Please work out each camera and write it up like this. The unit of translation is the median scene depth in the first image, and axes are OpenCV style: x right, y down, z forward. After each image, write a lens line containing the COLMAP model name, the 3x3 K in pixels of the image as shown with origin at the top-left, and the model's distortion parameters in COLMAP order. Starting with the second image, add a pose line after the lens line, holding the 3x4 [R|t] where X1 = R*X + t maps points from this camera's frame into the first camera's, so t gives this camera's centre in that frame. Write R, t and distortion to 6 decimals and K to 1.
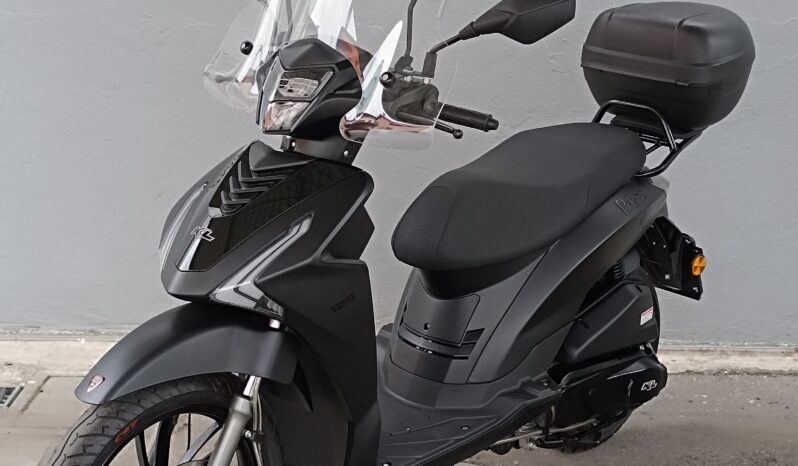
lens RADIAL K [[1446.7, 0, 399.8], [0, 1446.7, 229.3], [0, 0, 1]] dist [0.084764, 0.000000]
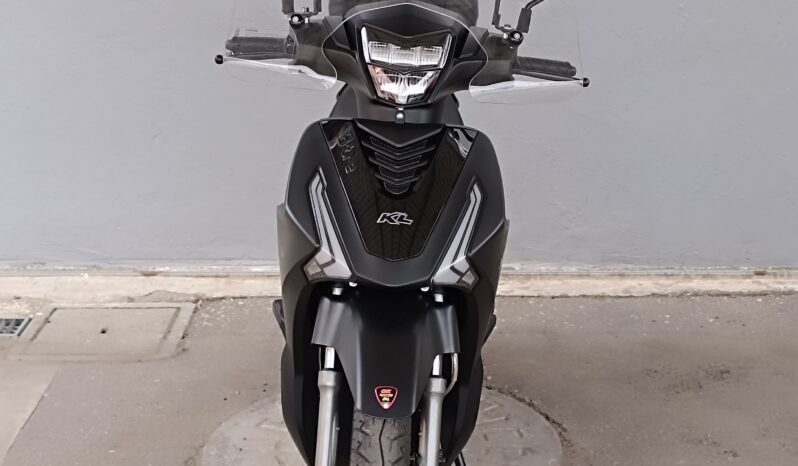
lens RADIAL K [[1446.7, 0, 397.2], [0, 1446.7, 231.9], [0, 0, 1]] dist [0.084764, 0.000000]
pose [[0.999865, -0.016368, -0.001304, 0.012134], [0.016407, 0.999063, 0.040038, 0.006093], [0.000647, -0.040054, 0.999197, -0.063968]]
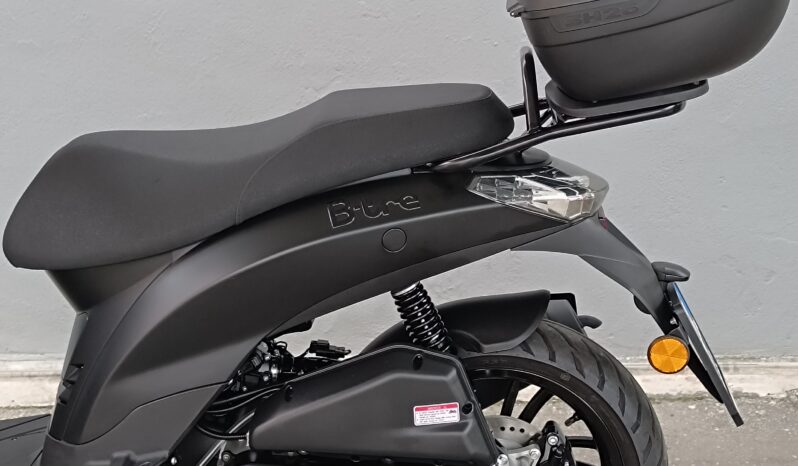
lens RADIAL K [[1445.1, 0, 396.4], [0, 1445.1, 238.8], [0, 0, 1]] dist [0.069991, 0.000000]
pose [[0.999602, -0.026495, -0.009670, 0.125885], [0.026753, 0.999262, 0.027564, -0.011279], [0.008933, -0.027812, 0.999573, 0.224932]]
